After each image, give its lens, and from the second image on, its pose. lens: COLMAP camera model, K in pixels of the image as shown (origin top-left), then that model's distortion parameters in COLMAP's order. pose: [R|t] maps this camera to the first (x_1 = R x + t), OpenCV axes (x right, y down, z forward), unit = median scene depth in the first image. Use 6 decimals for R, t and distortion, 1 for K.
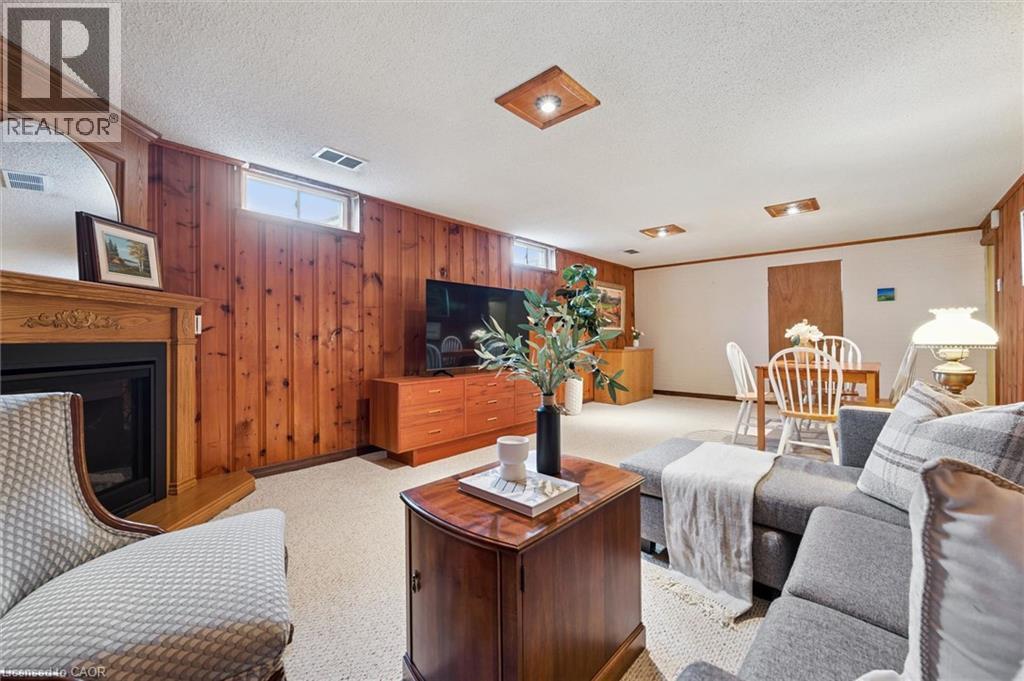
lens RADIAL K [[406.3, 0, 508.5], [0, 406.3, 336.8], [0, 0, 1]] dist [0.002211, 0.000031]
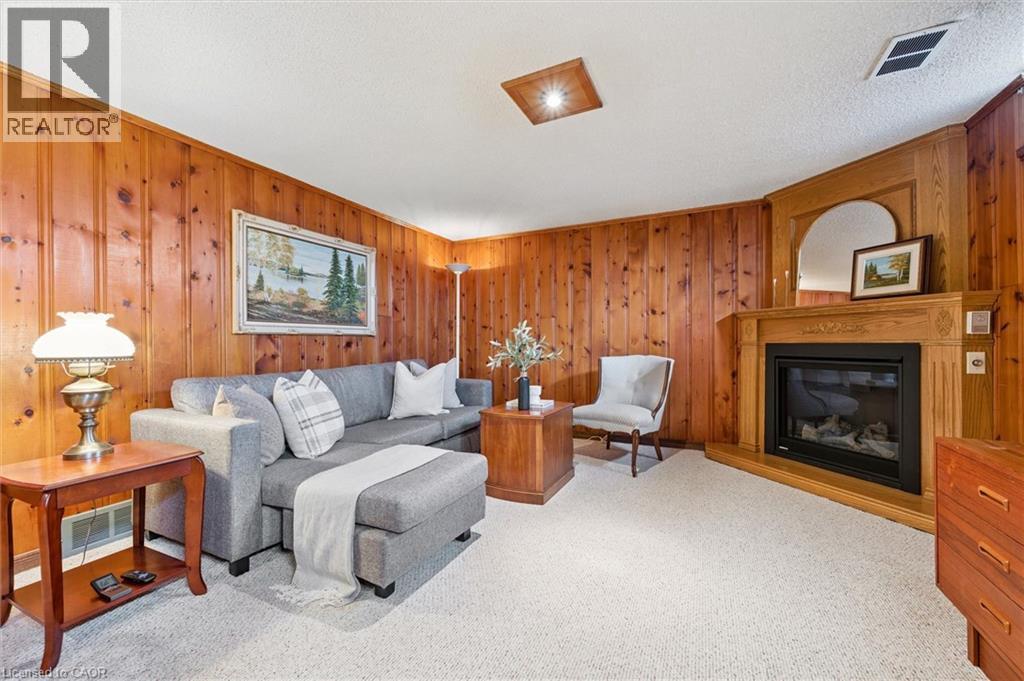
lens RADIAL K [[406.3, 0, 513.7], [0, 406.3, 340.4], [0, 0, 1]] dist [0.002211, 0.000031]
pose [[-0.959197, 0.009657, -0.282572, 0.462486], [0.009473, 0.999953, 0.002017, -0.007691], [0.282579, -0.000742, -0.959244, 1.907465]]
